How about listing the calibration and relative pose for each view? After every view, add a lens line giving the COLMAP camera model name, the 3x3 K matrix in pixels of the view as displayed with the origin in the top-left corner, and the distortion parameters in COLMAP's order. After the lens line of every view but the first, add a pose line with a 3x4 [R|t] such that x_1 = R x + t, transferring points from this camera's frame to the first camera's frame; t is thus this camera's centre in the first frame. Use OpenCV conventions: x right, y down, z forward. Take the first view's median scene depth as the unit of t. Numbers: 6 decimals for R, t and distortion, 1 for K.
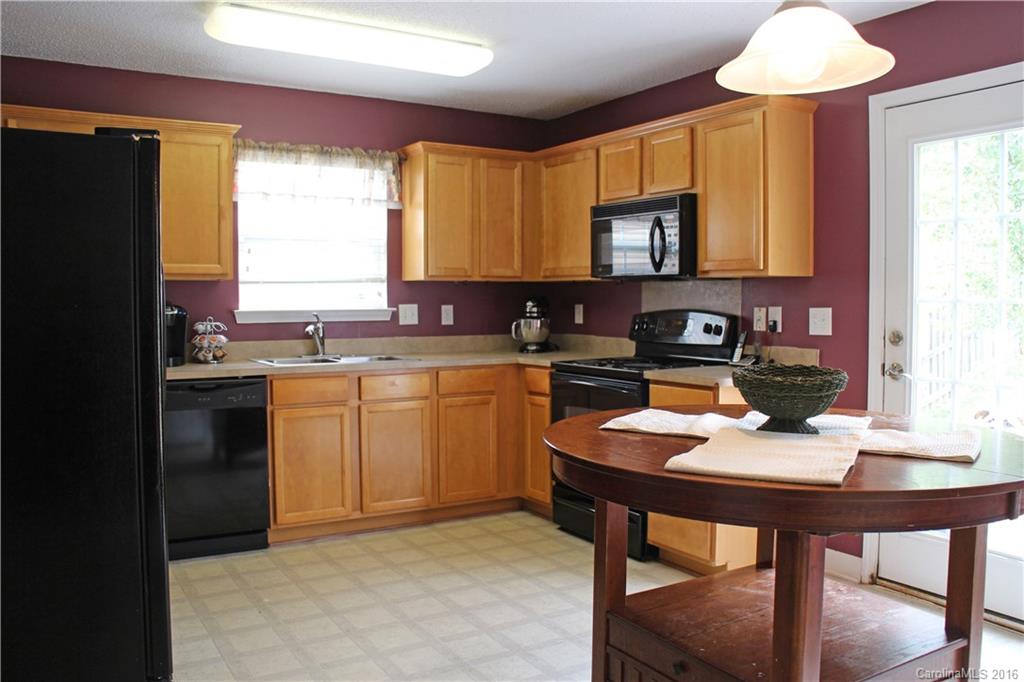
lens RADIAL K [[841.2, 0, 516.8], [0, 841.2, 341.1], [0, 0, 1]] dist [-0.159619, 0.114115]
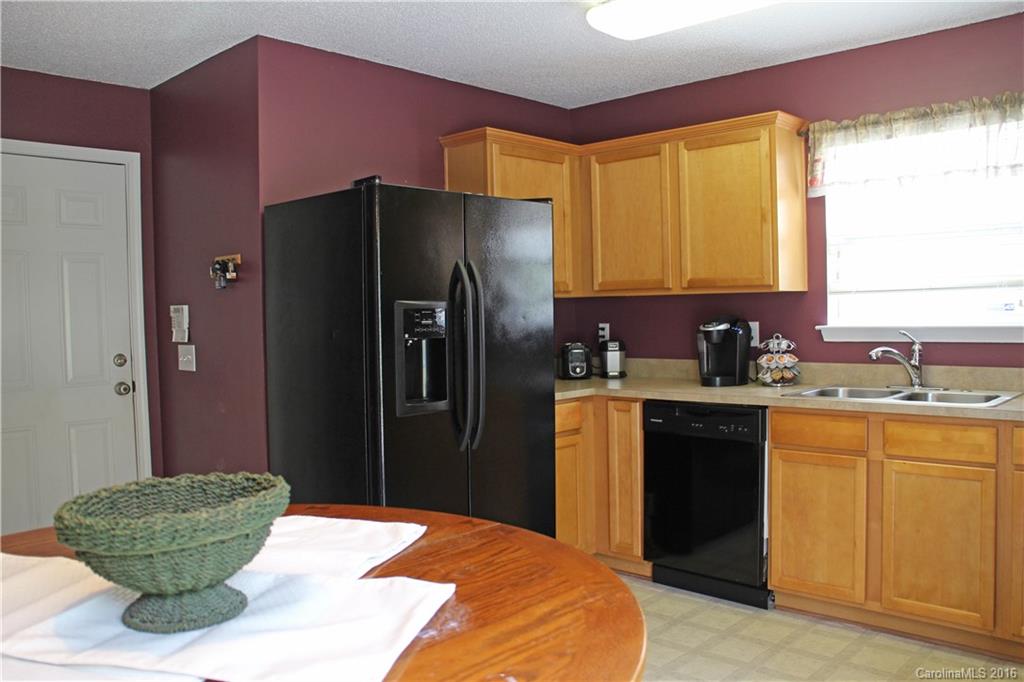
lens RADIAL K [[841.2, 0, 516.8], [0, 841.2, 341.1], [0, 0, 1]] dist [-0.159619, 0.114115]
pose [[0.265281, 0.029675, -0.963714, 0.409593], [-0.028819, 0.999324, 0.022838, -0.033633], [0.963740, 0.021715, 0.265956, 0.500643]]
